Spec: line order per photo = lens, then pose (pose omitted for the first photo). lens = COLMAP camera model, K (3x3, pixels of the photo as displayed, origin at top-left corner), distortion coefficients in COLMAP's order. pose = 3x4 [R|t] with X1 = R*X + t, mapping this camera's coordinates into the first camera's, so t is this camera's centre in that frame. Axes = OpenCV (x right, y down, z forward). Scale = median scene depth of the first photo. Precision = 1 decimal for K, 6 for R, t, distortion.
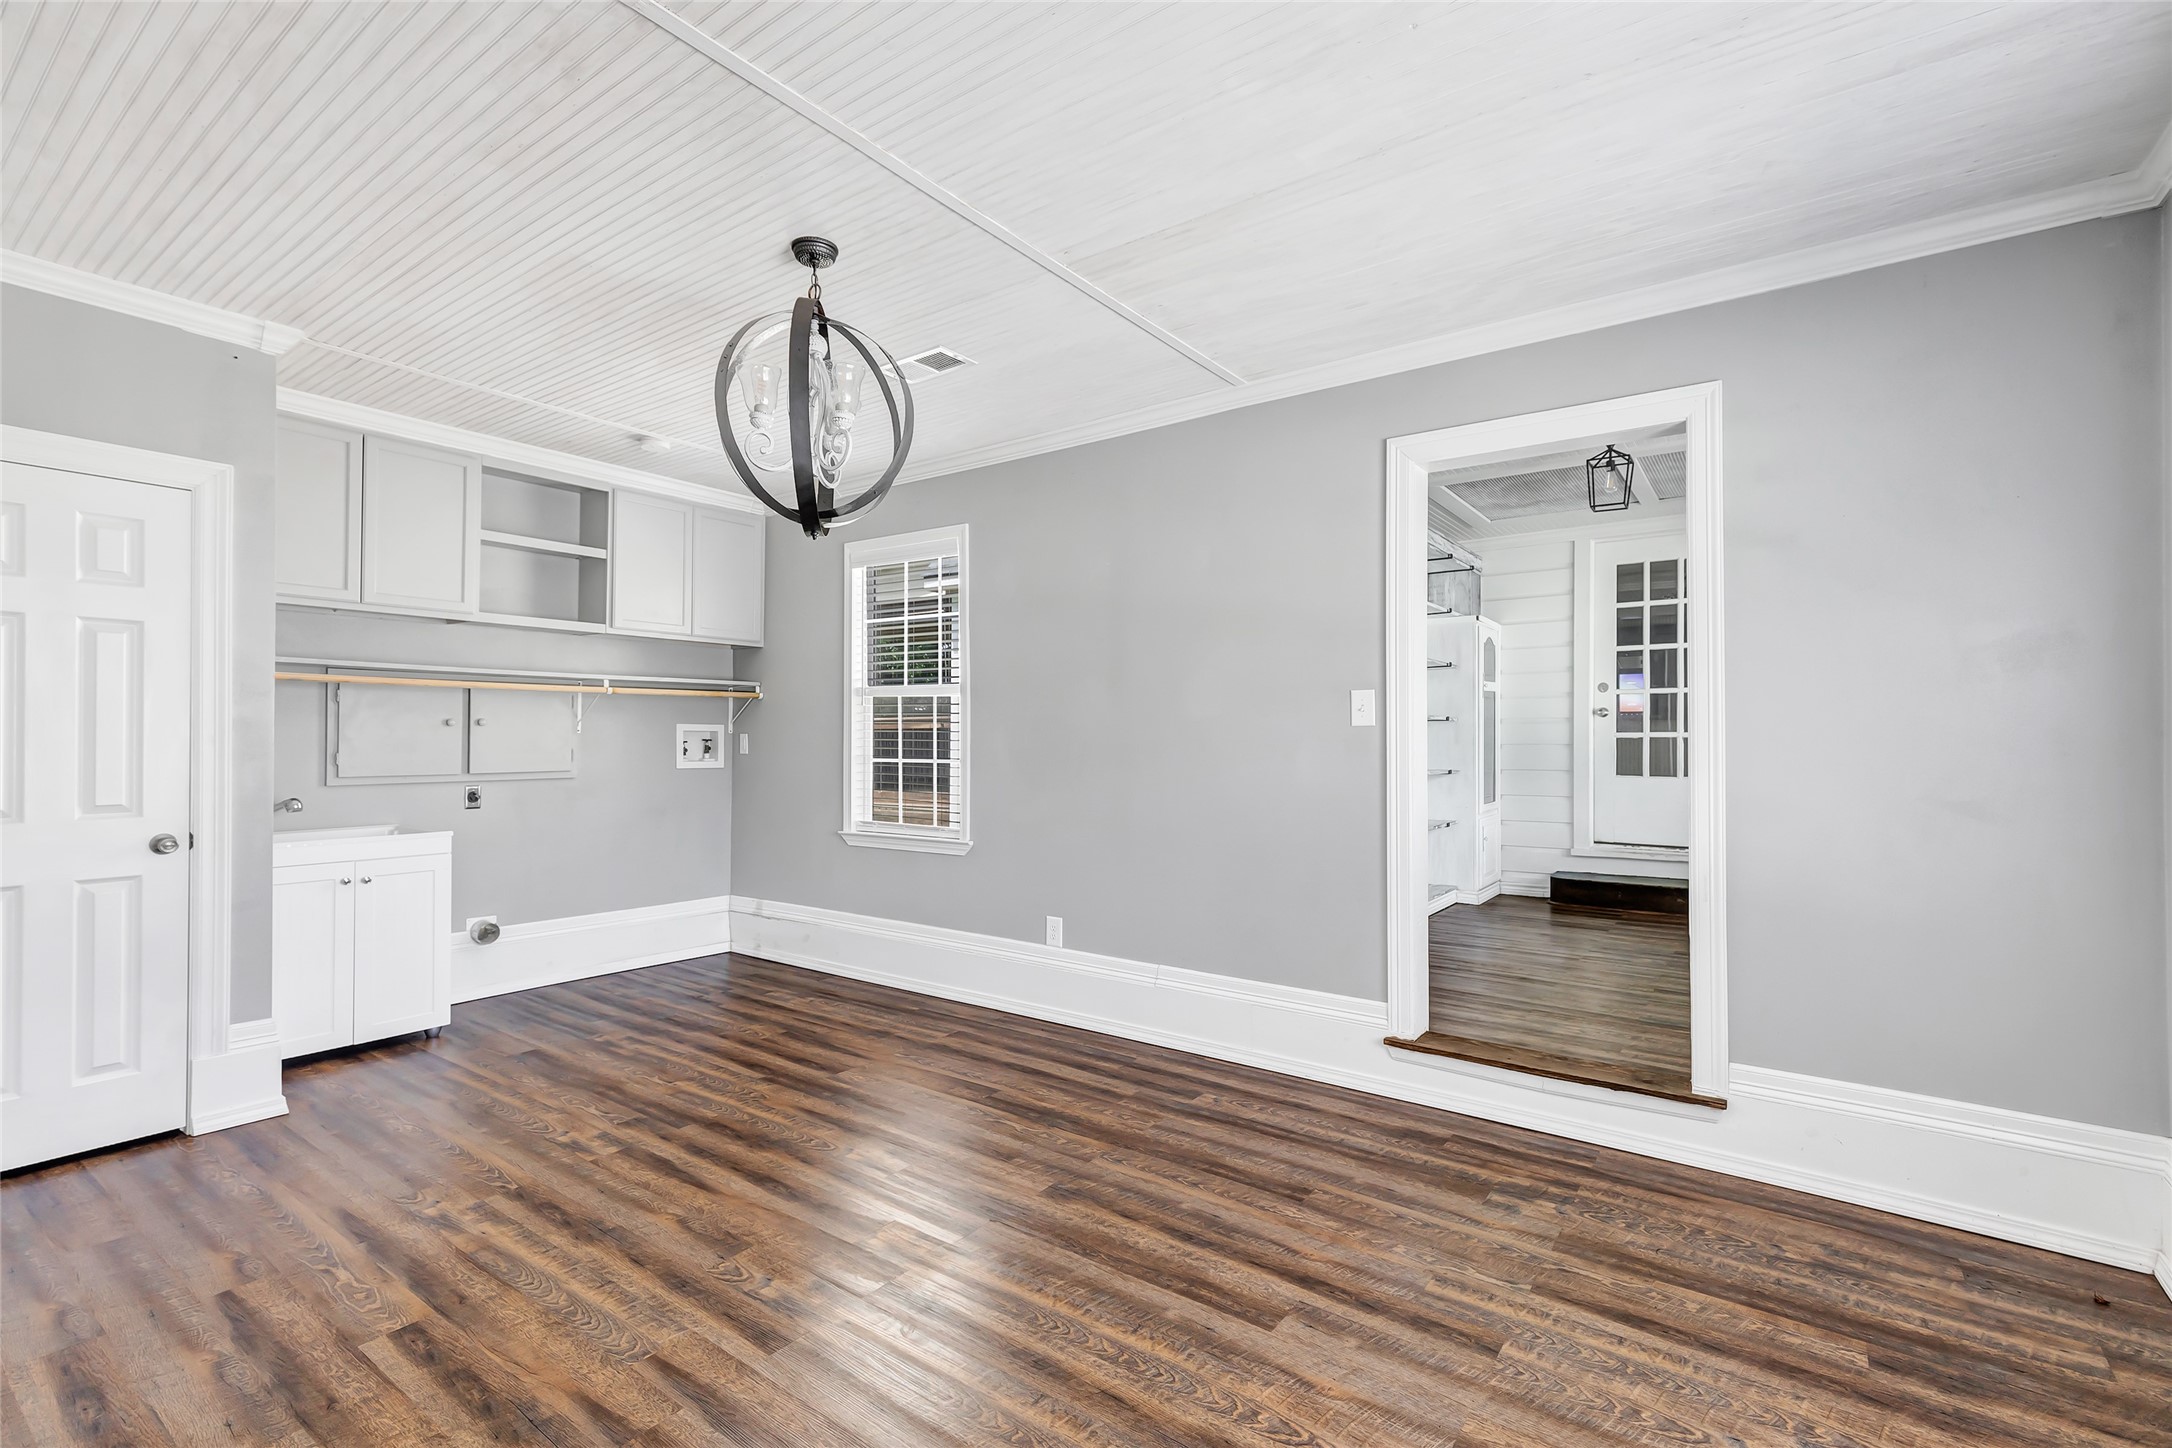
lens RADIAL K [[1009.7, 0, 1077.2], [0, 1009.7, 727.6], [0, 0, 1]] dist [0.007828, 0.001419]
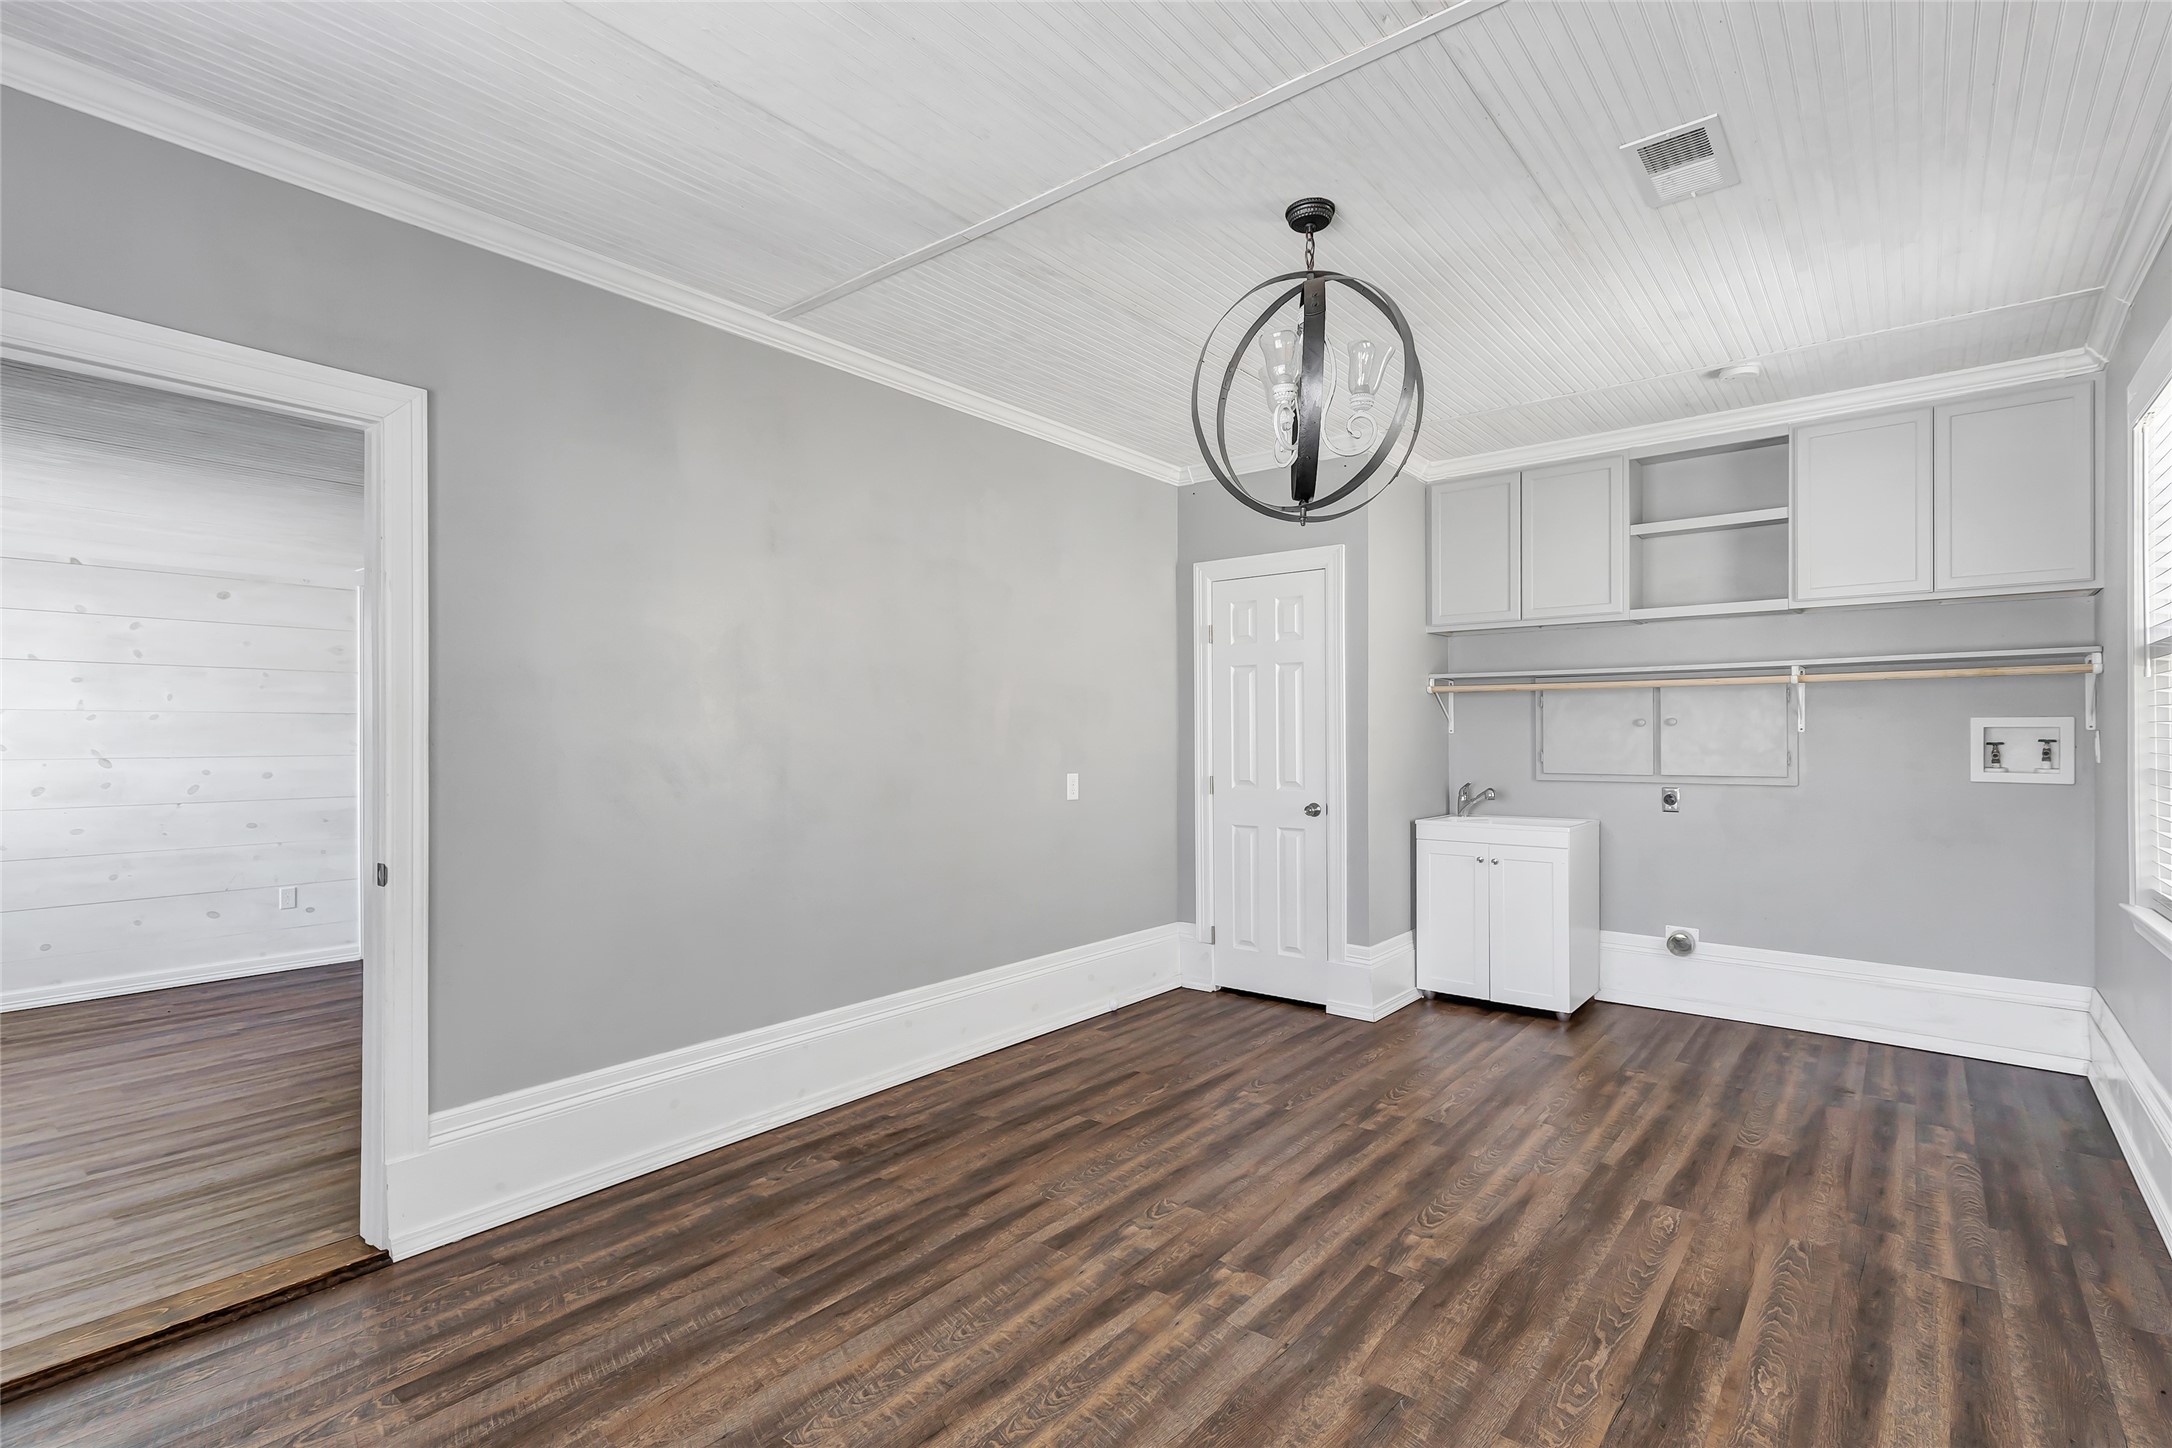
lens RADIAL K [[1009.7, 0, 1071.6], [0, 1009.7, 733.9], [0, 0, 1]] dist [0.007828, 0.001419]
pose [[-0.071488, -0.009932, -0.997392, 0.534283], [0.009078, 0.999903, -0.010608, 0.014650], [0.997400, -0.009812, -0.071391, 0.668175]]
